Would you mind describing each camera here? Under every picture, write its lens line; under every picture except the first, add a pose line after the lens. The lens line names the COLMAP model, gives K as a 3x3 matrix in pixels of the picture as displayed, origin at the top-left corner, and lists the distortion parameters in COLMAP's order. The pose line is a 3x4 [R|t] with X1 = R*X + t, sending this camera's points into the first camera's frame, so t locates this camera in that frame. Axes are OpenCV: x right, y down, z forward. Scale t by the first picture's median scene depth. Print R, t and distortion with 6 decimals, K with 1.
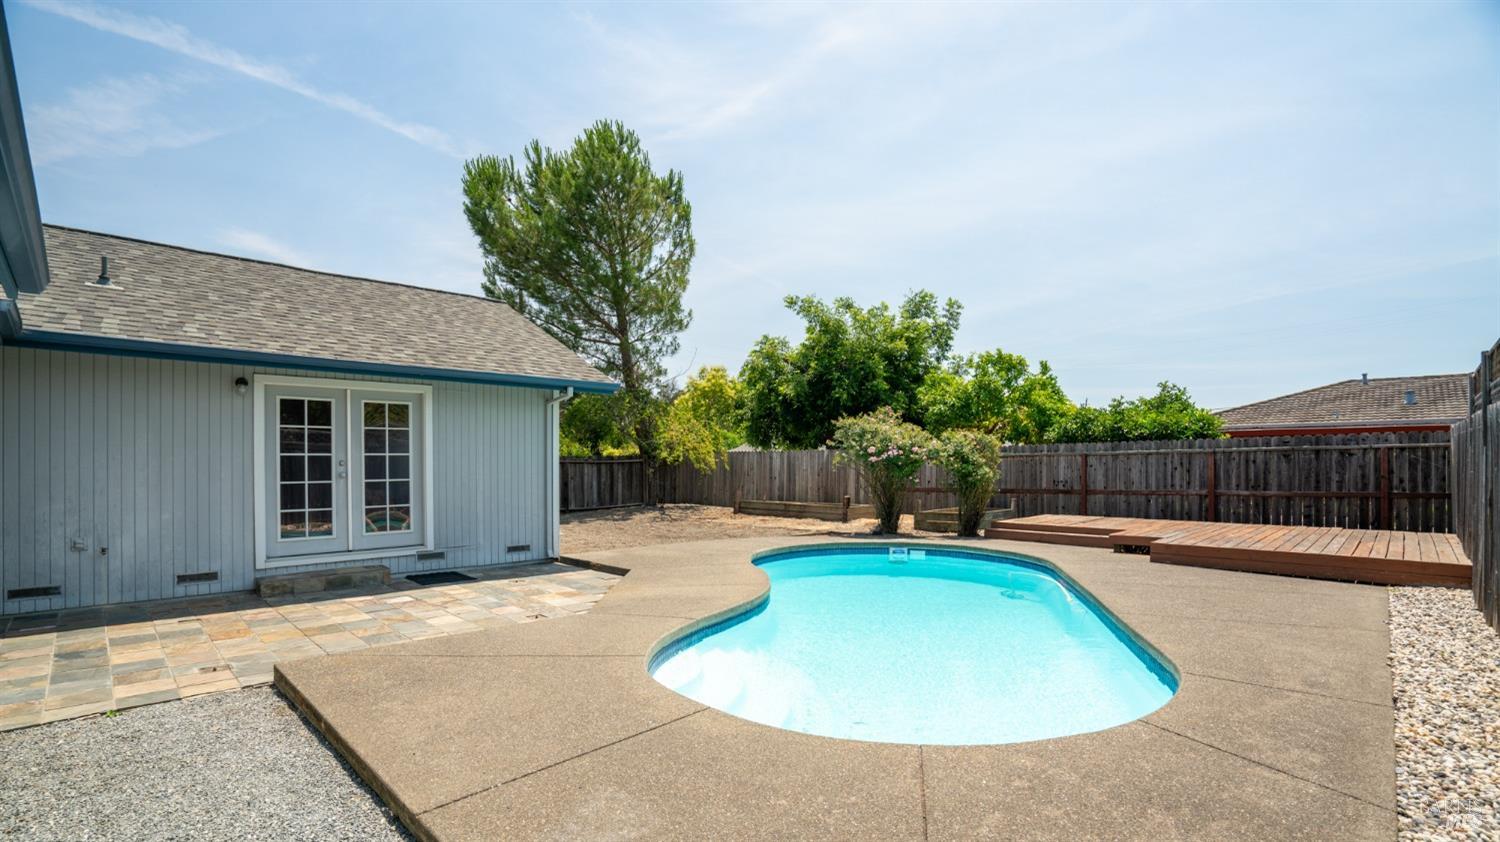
lens RADIAL K [[673.4, 0, 755.4], [0, 673.4, 467.3], [0, 0, 1]] dist [-0.000506, 0.001924]
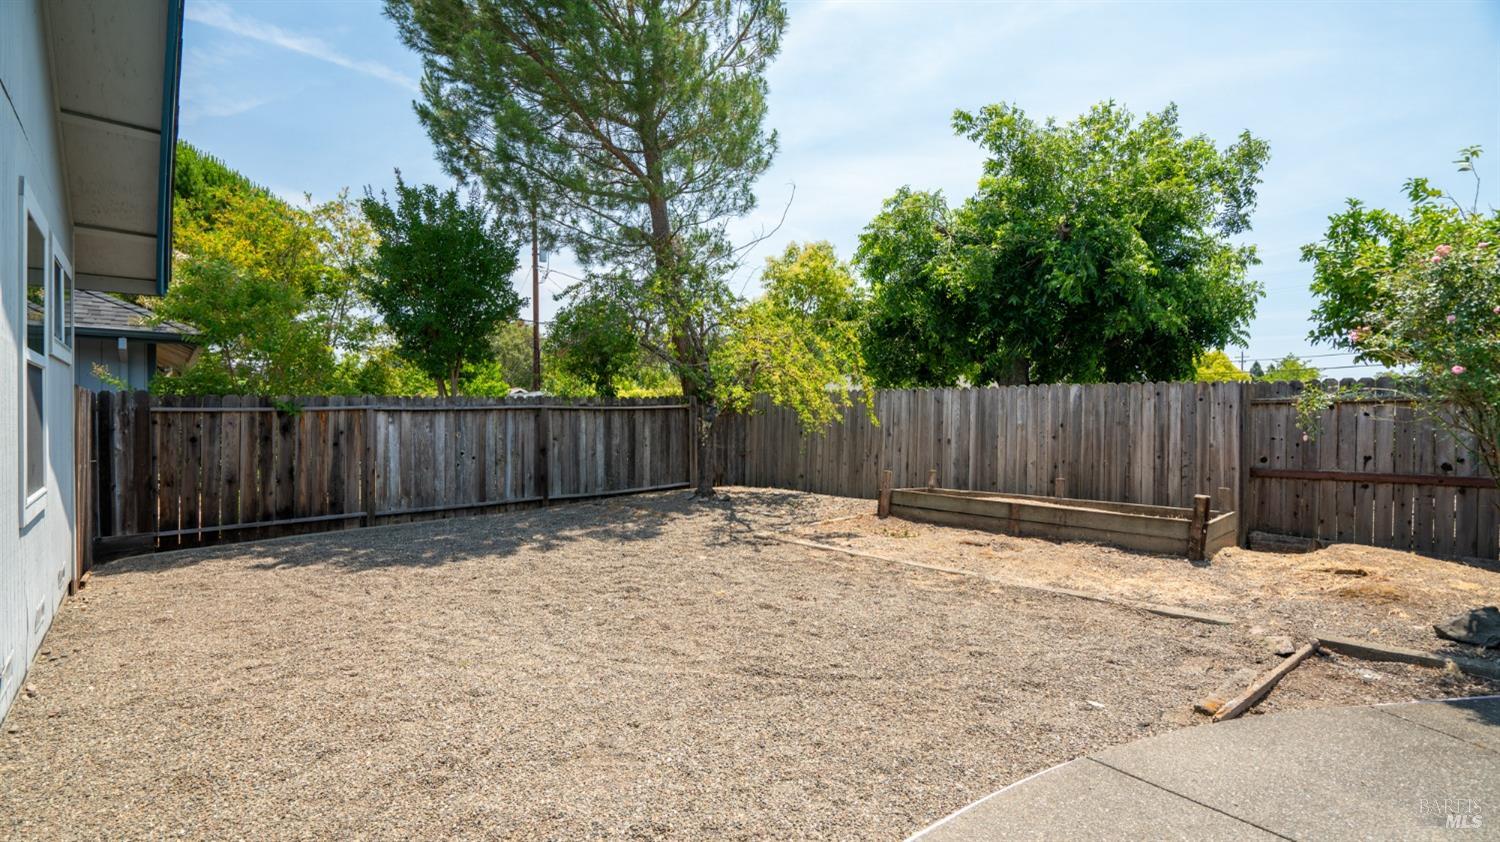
lens RADIAL K [[725.0, 0, 758.7], [0, 725.0, 421.0], [0, 0, 1]] dist [-0.006325, -0.000223]
pose [[0.997958, 0.005866, -0.063607, -0.071919], [-0.005428, 0.999960, 0.007058, -0.002328], [0.063646, -0.006698, 0.997950, 0.410883]]
